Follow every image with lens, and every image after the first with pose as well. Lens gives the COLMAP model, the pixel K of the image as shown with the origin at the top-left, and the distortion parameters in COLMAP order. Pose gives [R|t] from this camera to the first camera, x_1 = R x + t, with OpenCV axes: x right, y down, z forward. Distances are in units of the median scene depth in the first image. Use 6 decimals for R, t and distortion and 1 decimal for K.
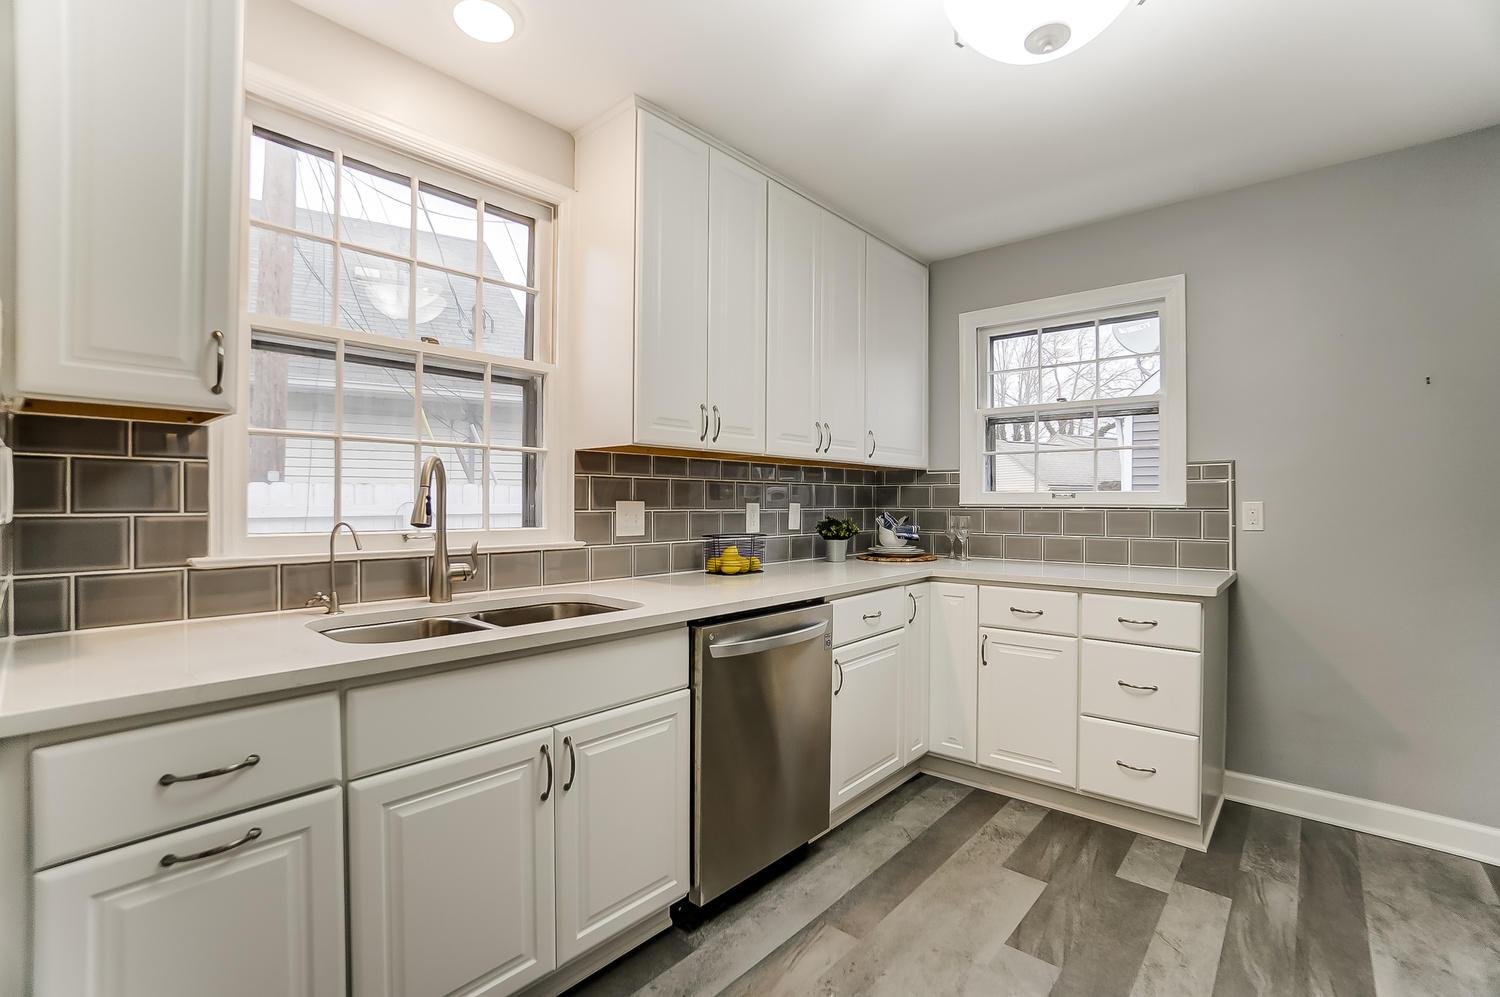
lens RADIAL K [[674.5, 0, 742.0], [0, 674.5, 493.6], [0, 0, 1]] dist [-0.013961, 0.000498]
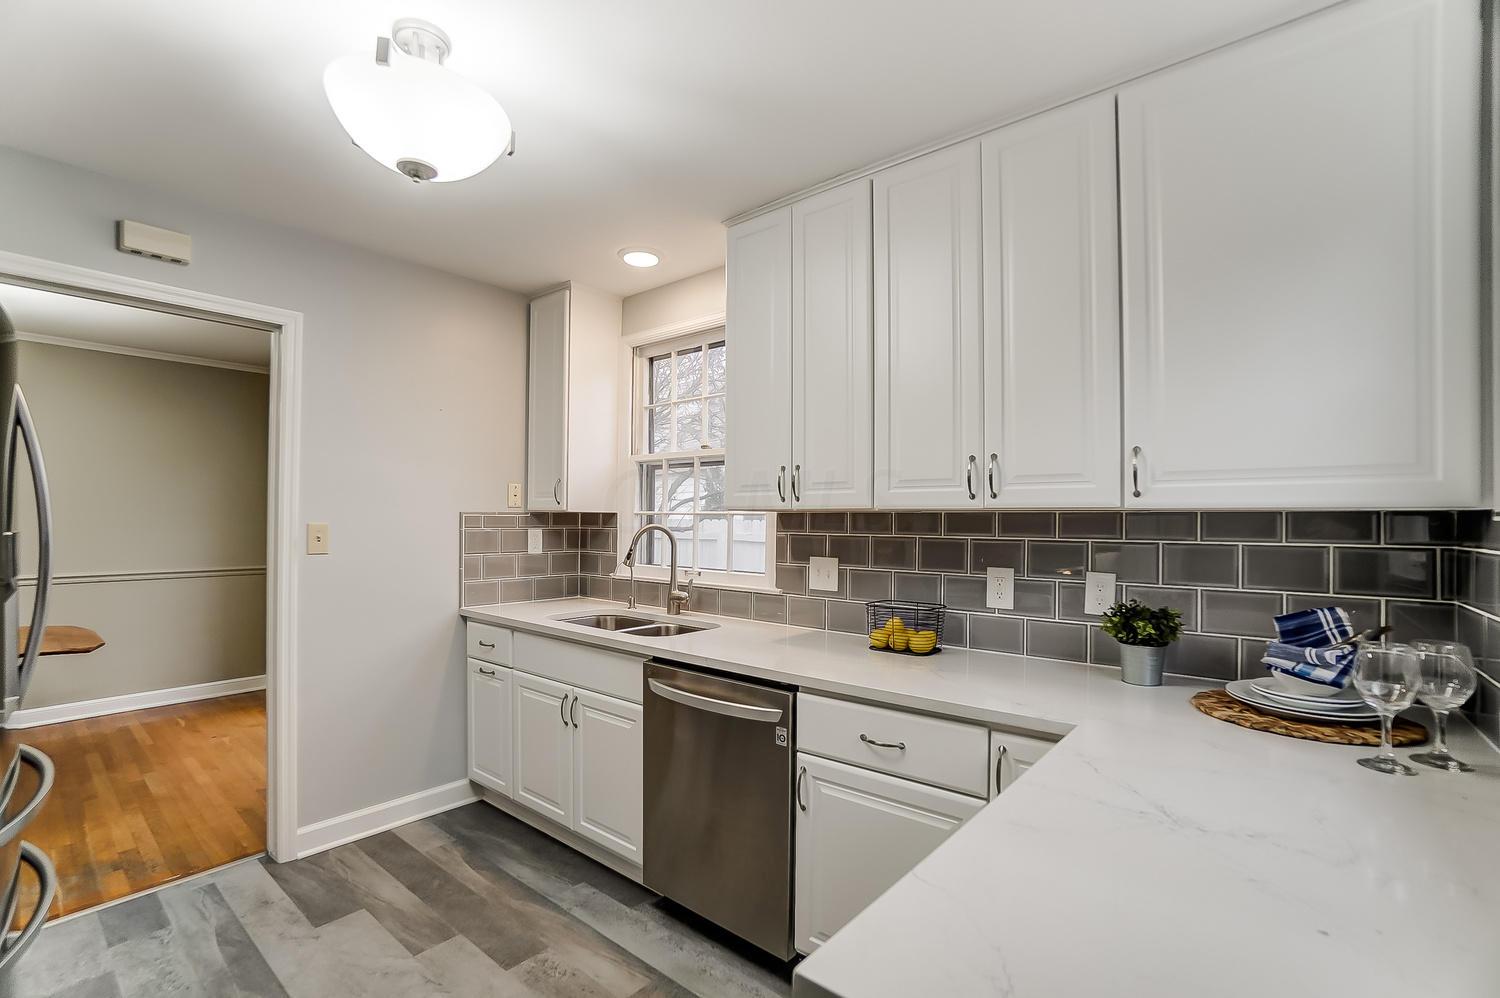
lens RADIAL K [[649.5, 0, 750.0], [0, 649.5, 499.0], [0, 0, 1]] dist [-0.044151, 0.000484]
pose [[0.051711, -0.043447, -0.997717, 0.888801], [-0.003238, 0.999041, -0.043672, -0.037140], [0.998657, 0.005489, 0.051521, 0.867230]]
